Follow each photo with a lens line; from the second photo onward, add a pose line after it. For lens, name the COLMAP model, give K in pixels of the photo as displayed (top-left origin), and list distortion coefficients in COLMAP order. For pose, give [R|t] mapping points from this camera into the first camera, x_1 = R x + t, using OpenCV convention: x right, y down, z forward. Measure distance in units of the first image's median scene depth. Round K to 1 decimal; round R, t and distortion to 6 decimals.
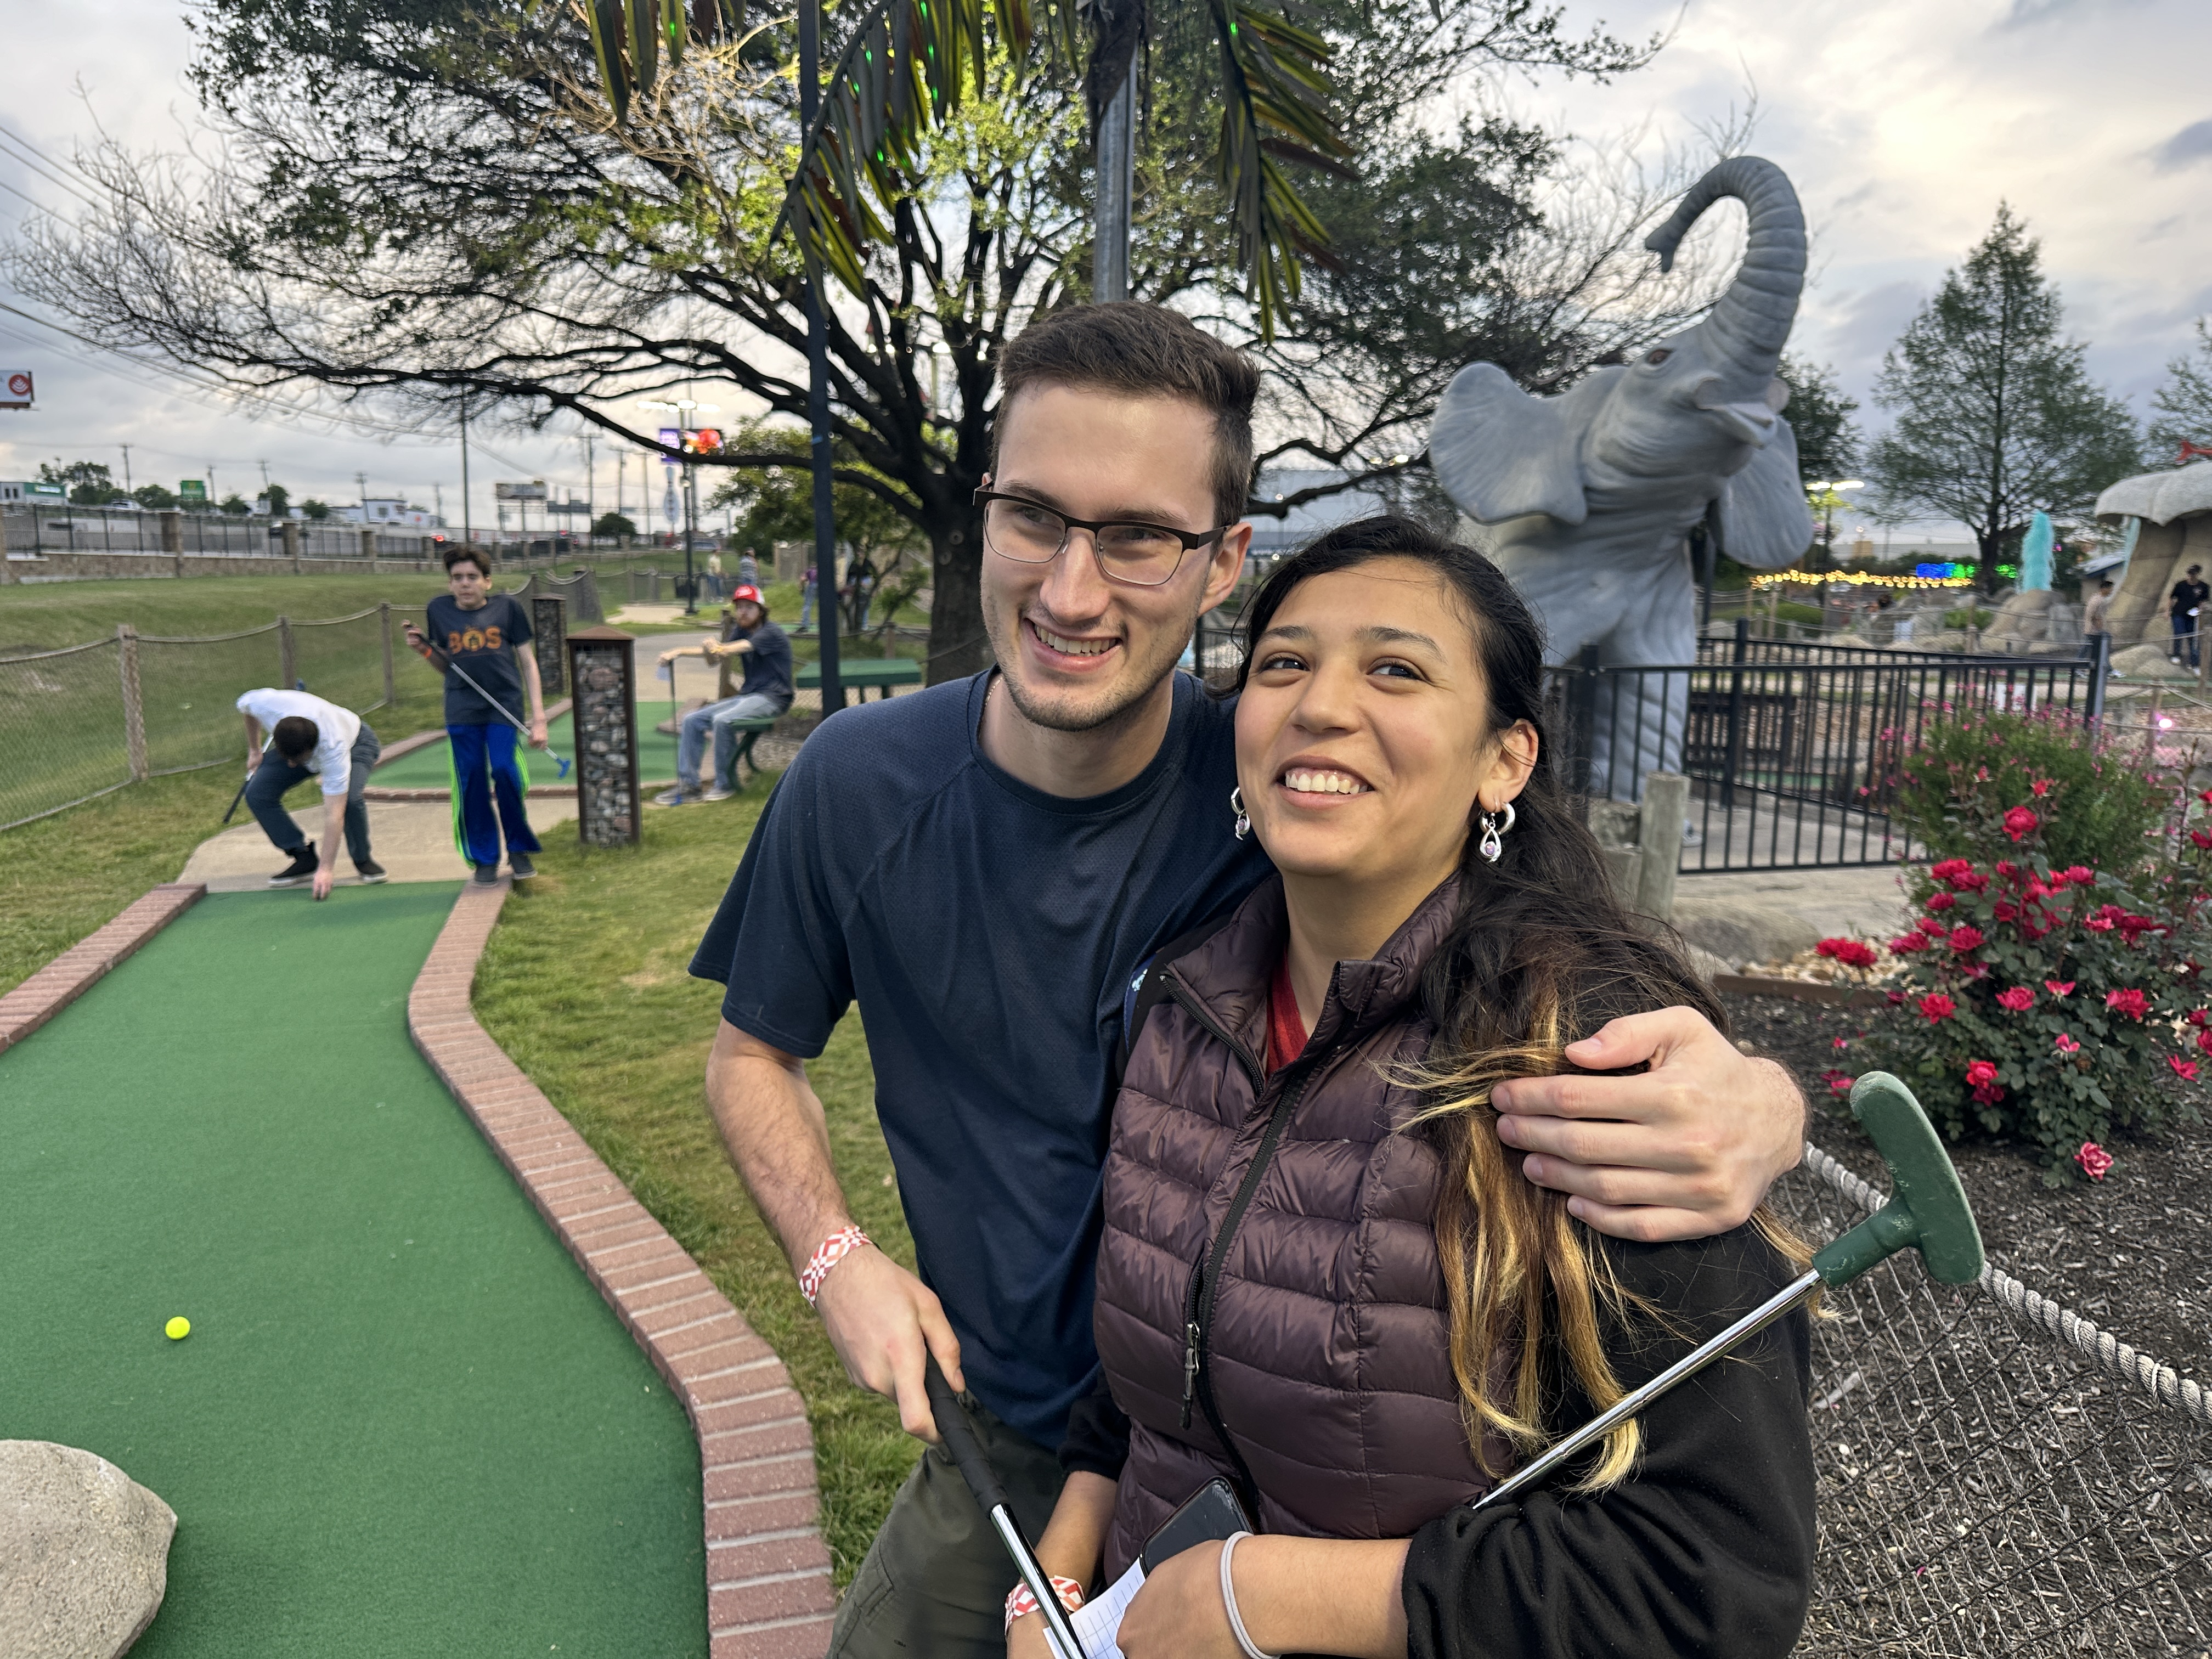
lens RADIAL K [[1517.8, 0, 1172.0], [0, 1517.8, 895.5], [0, 0, 1]] dist [-0.031962, -0.003062]
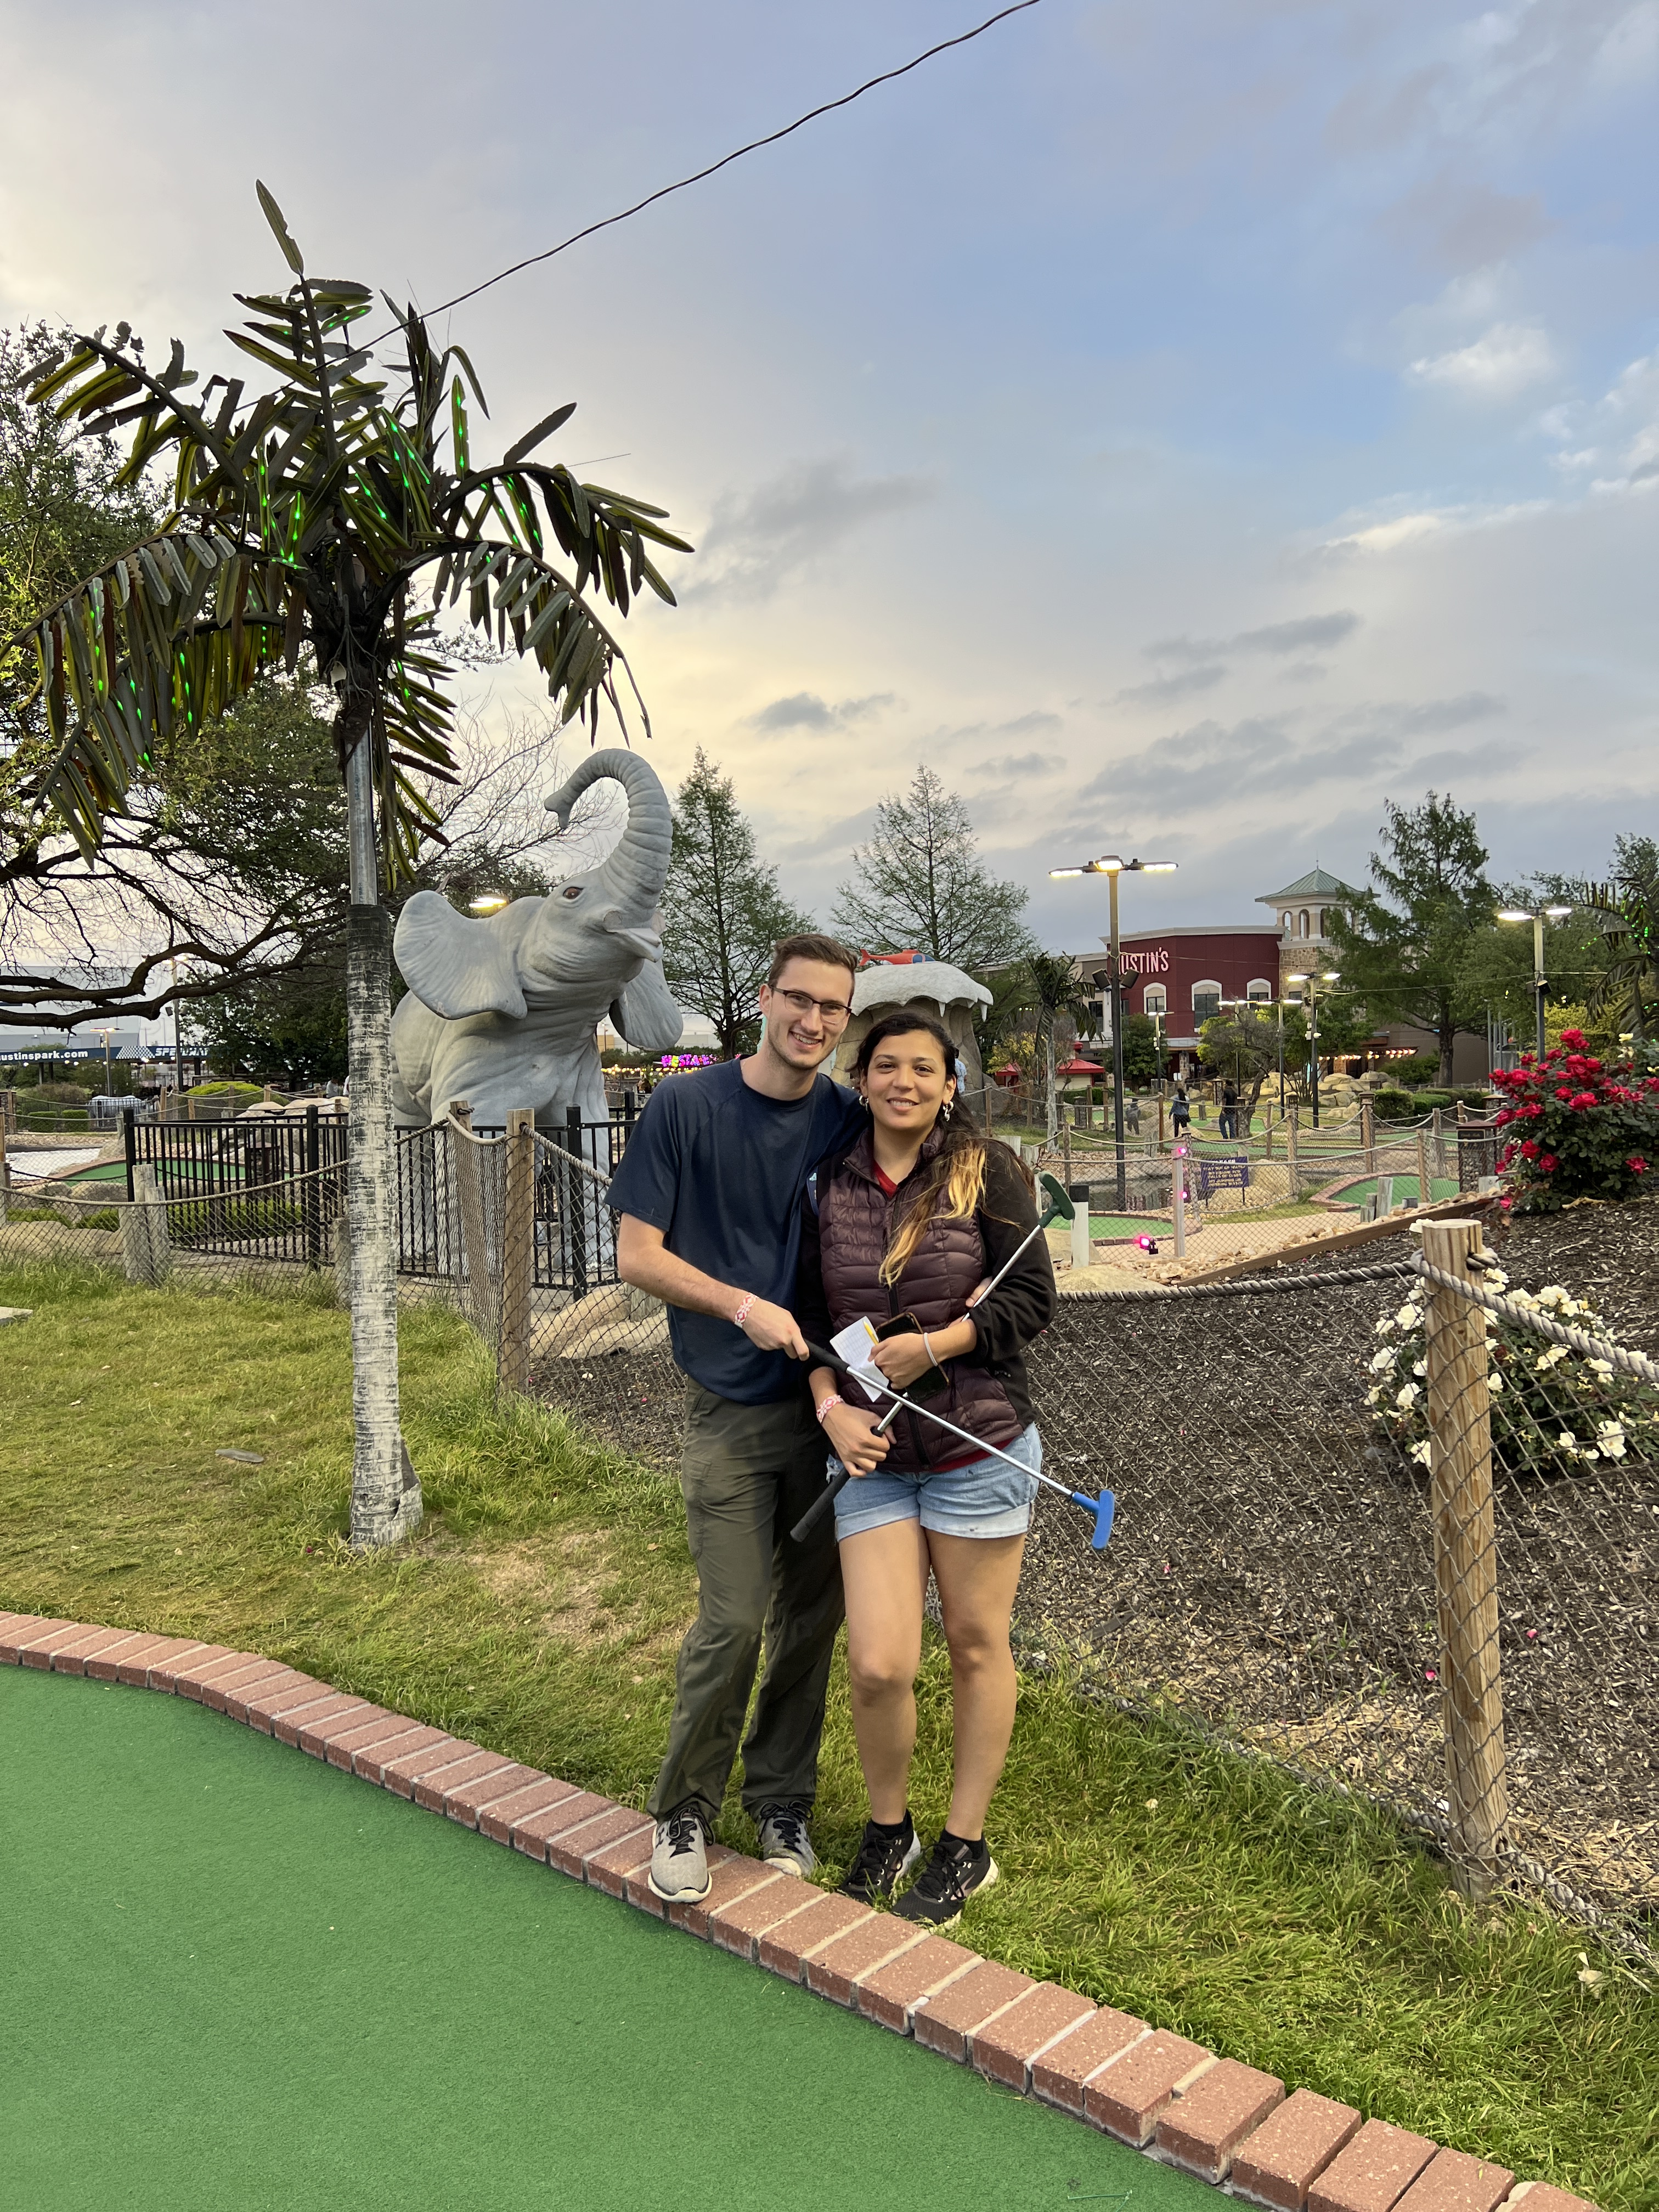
lens RADIAL K [[1694.0, 0, 829.2], [0, 1694.0, 1105.9], [0, 0, 1]] dist [0.035236, -0.054129]
pose [[0.836237, -0.034277, 0.547296, -0.099108], [0.138883, 0.978744, -0.150906, 0.024688], [-0.530490, 0.202203, 0.823222, -0.094536]]
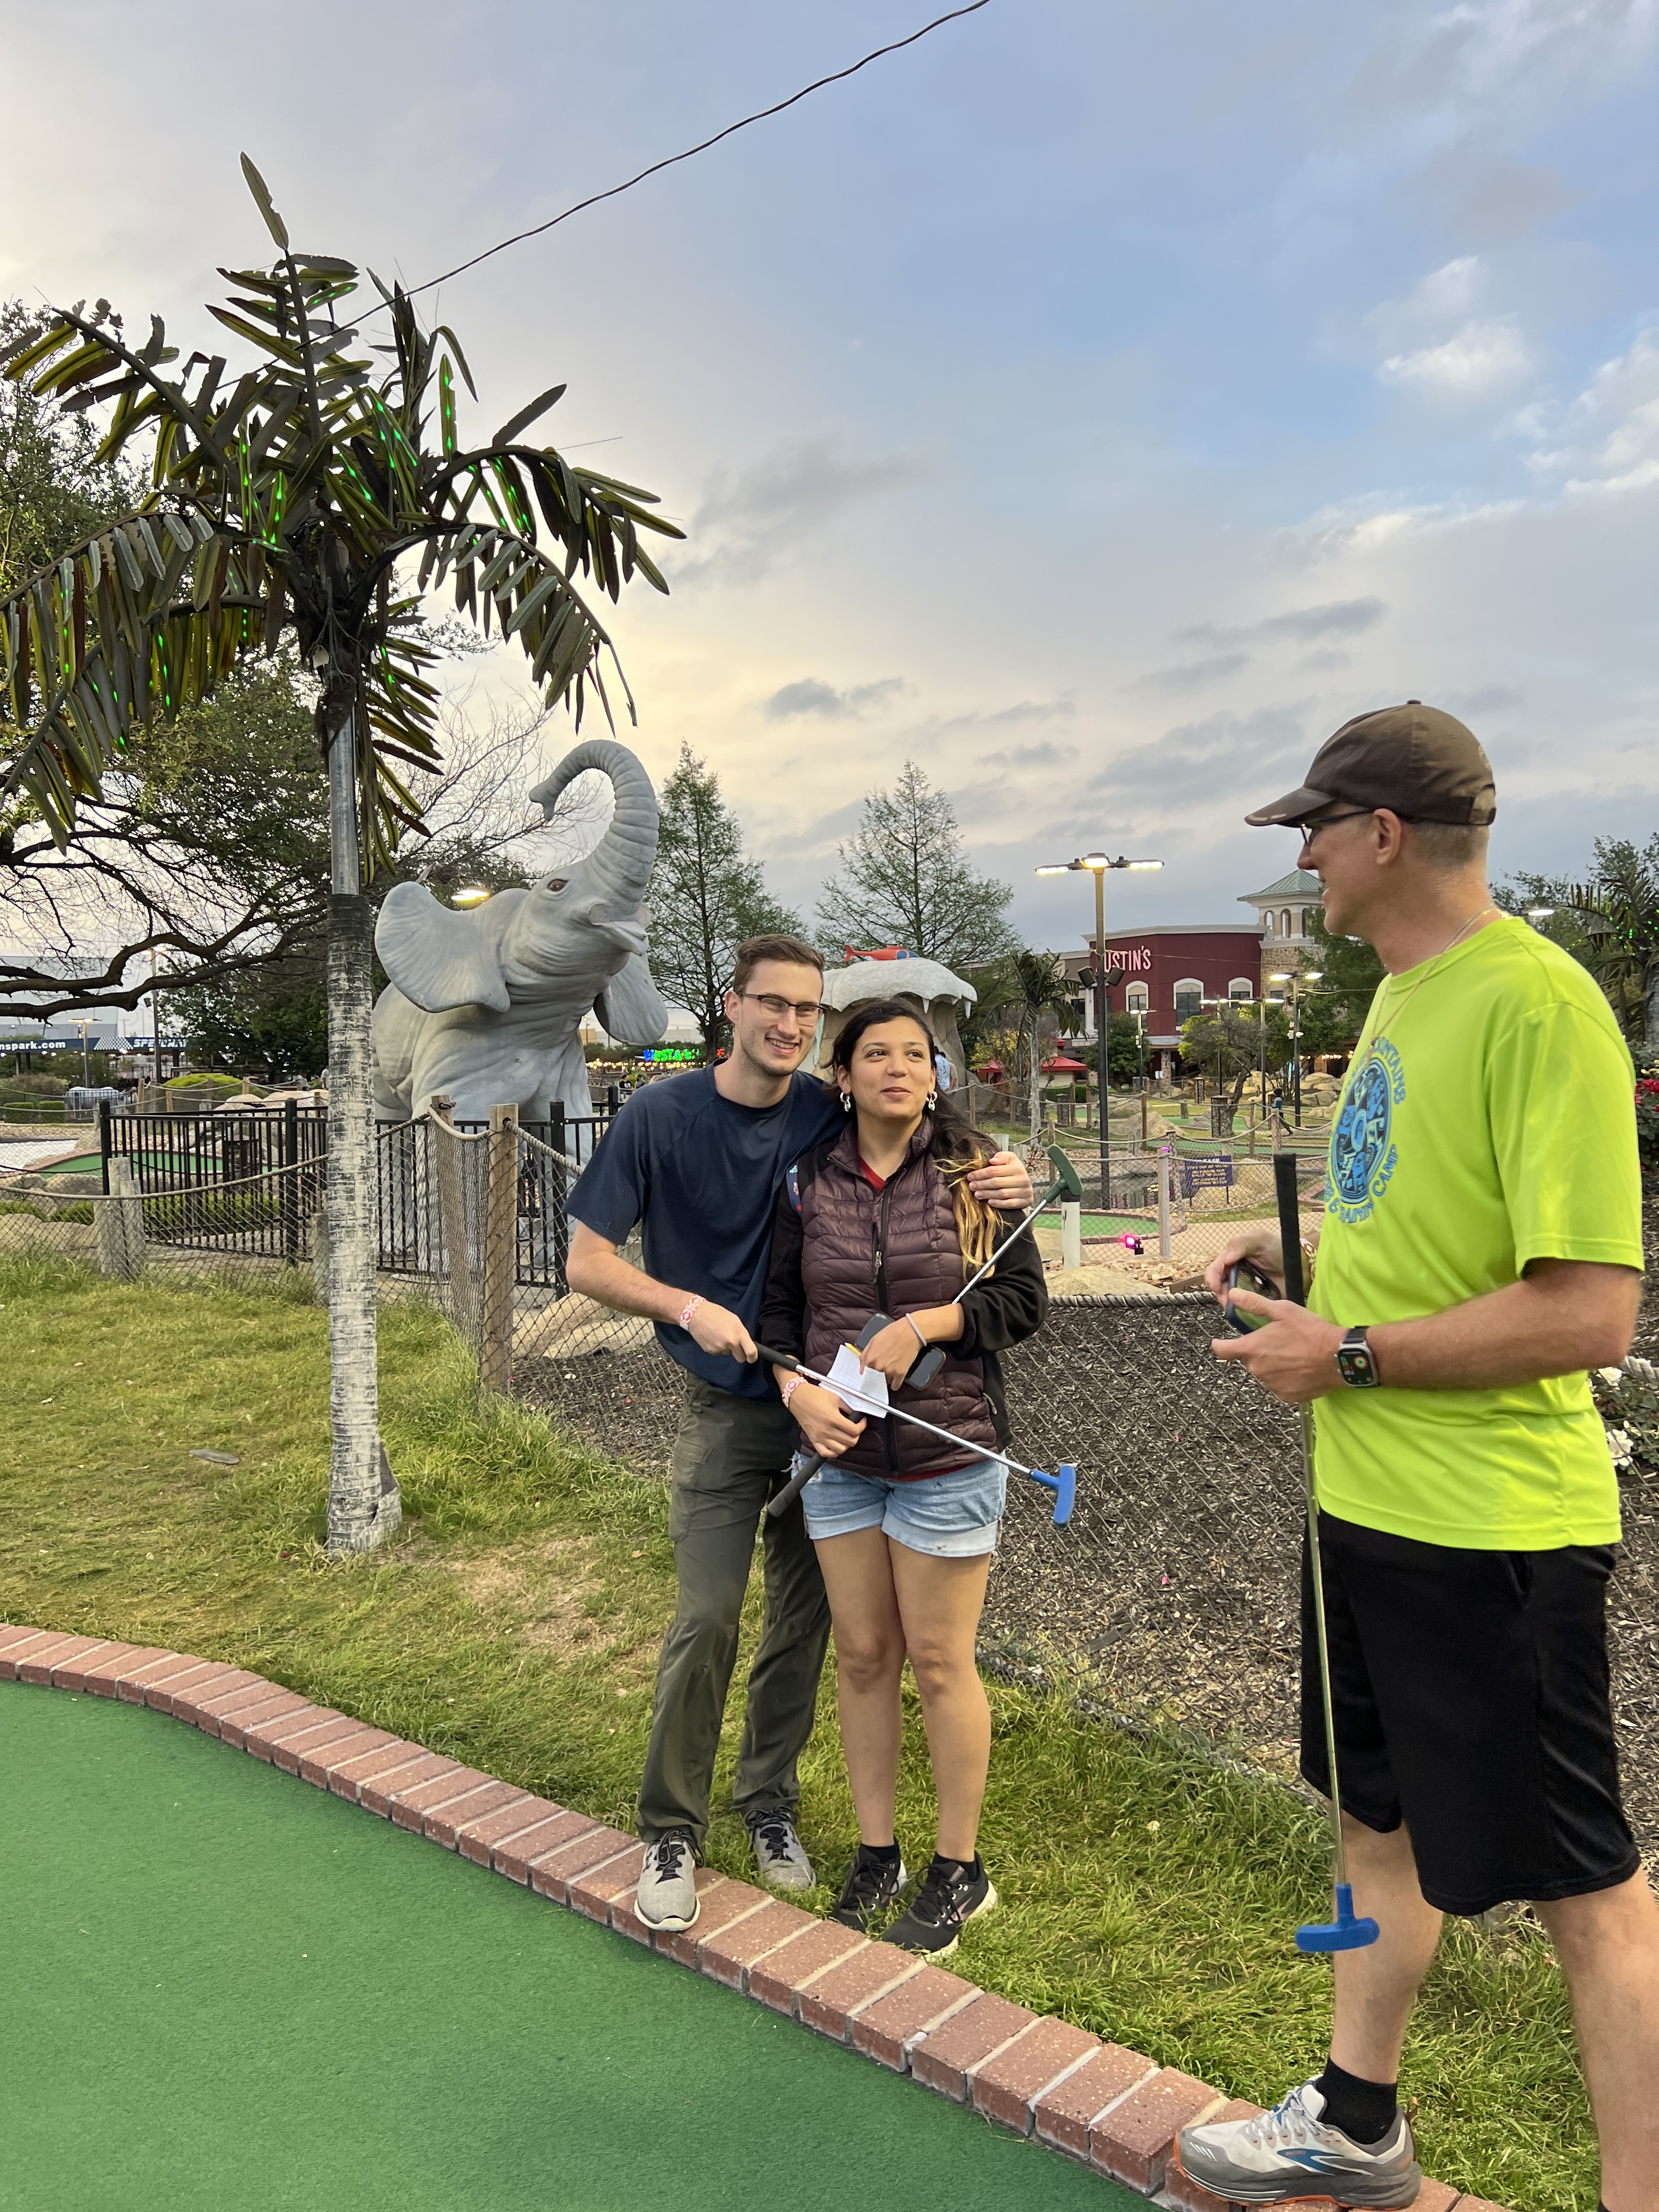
lens RADIAL K [[1694.0, 0, 838.3], [0, 1694.0, 1097.8], [0, 0, 1]] dist [0.035236, -0.054129]
pose [[0.827666, -0.027774, 0.560534, -0.097993], [0.134999, 0.979301, -0.150812, 0.023739], [-0.544743, 0.200494, 0.814284, -0.091154]]
